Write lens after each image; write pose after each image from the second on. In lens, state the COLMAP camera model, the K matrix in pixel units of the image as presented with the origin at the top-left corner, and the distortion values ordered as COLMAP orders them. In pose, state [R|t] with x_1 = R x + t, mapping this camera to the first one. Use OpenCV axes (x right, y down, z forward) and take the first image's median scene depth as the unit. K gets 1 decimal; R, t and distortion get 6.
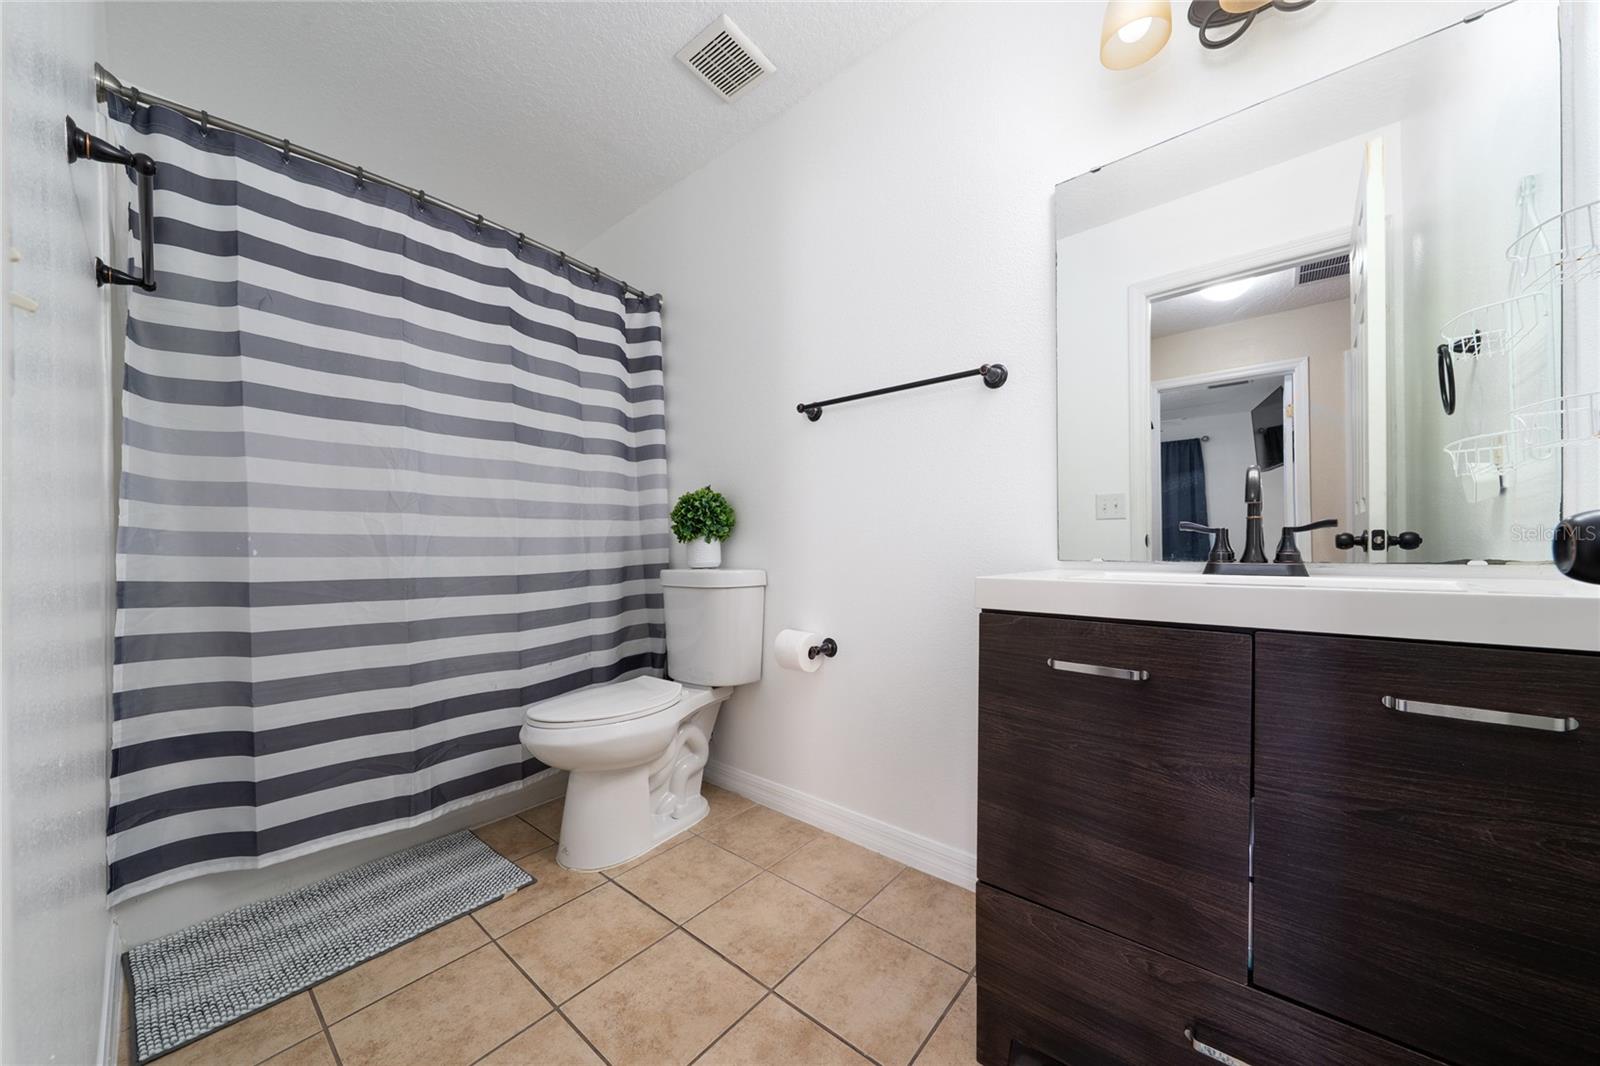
lens RADIAL K [[550.6, 0, 805.7], [0, 550.6, 546.4], [0, 0, 1]] dist [-0.002041, -0.000025]
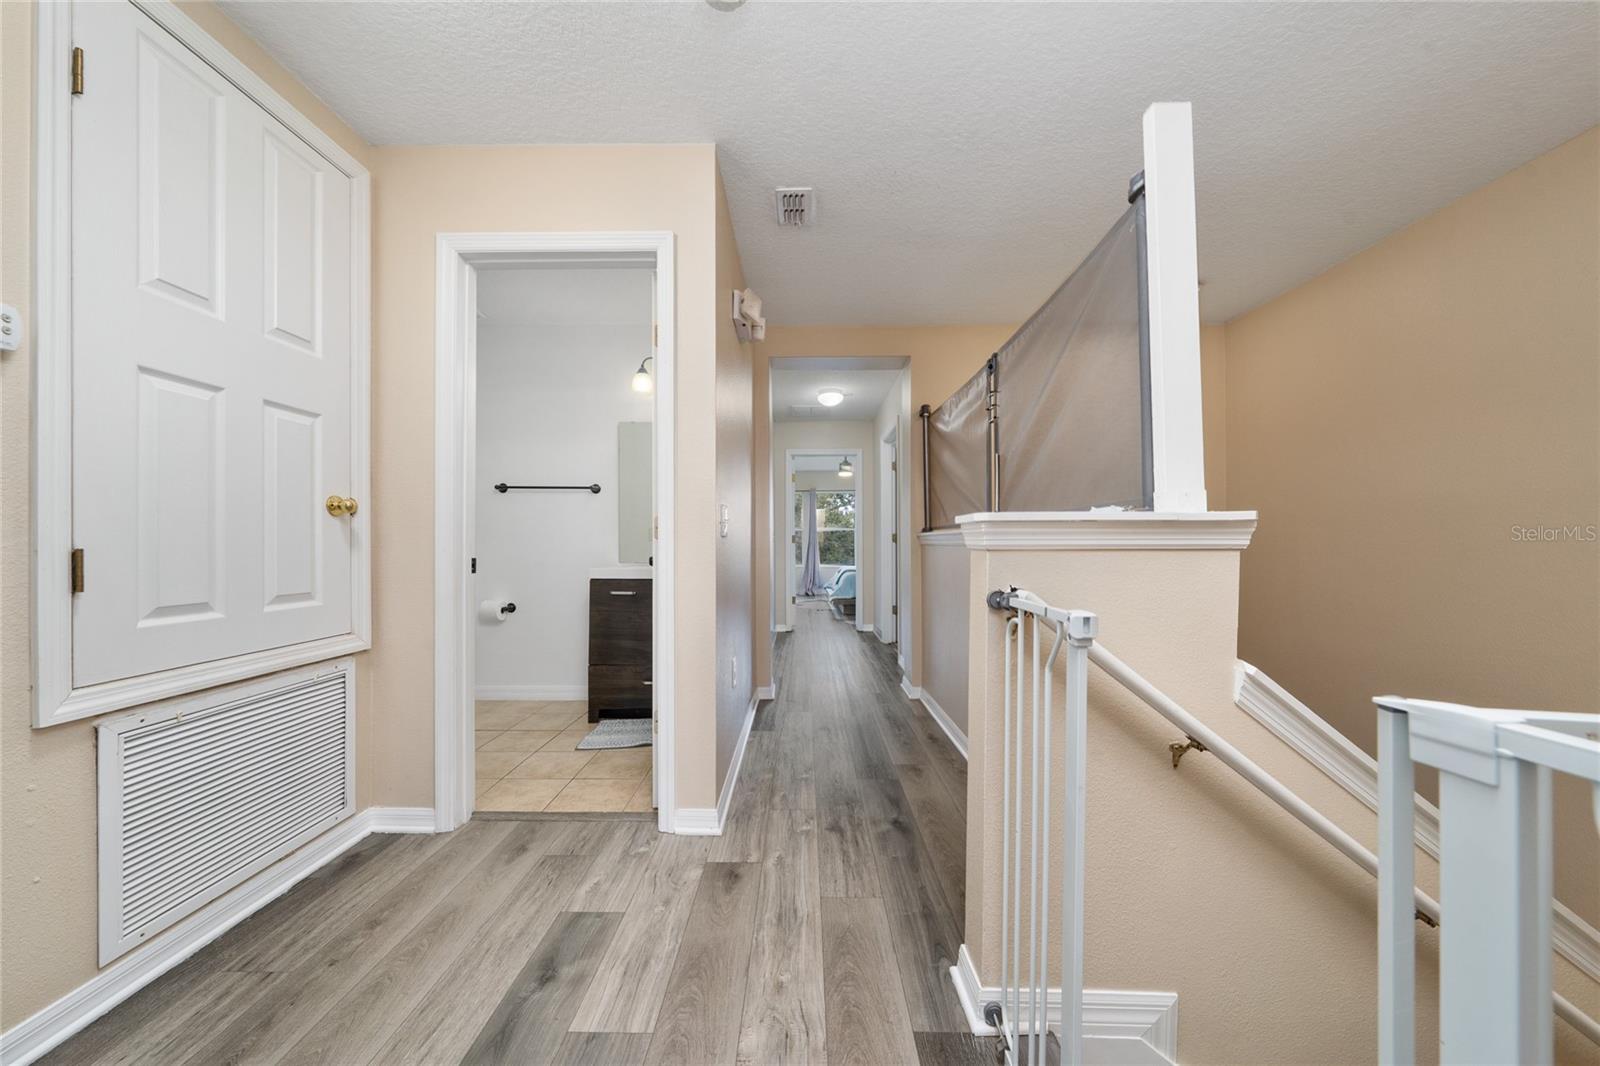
lens RADIAL K [[550.6, 0, 808.4], [0, 550.6, 542.0], [0, 0, 1]] dist [-0.002041, -0.000025]
pose [[0.768134, -0.002503, 0.640284, -0.418778], [0.000378, 0.999994, 0.003456, -0.060892], [-0.640289, -0.002413, 0.768130, -1.255149]]
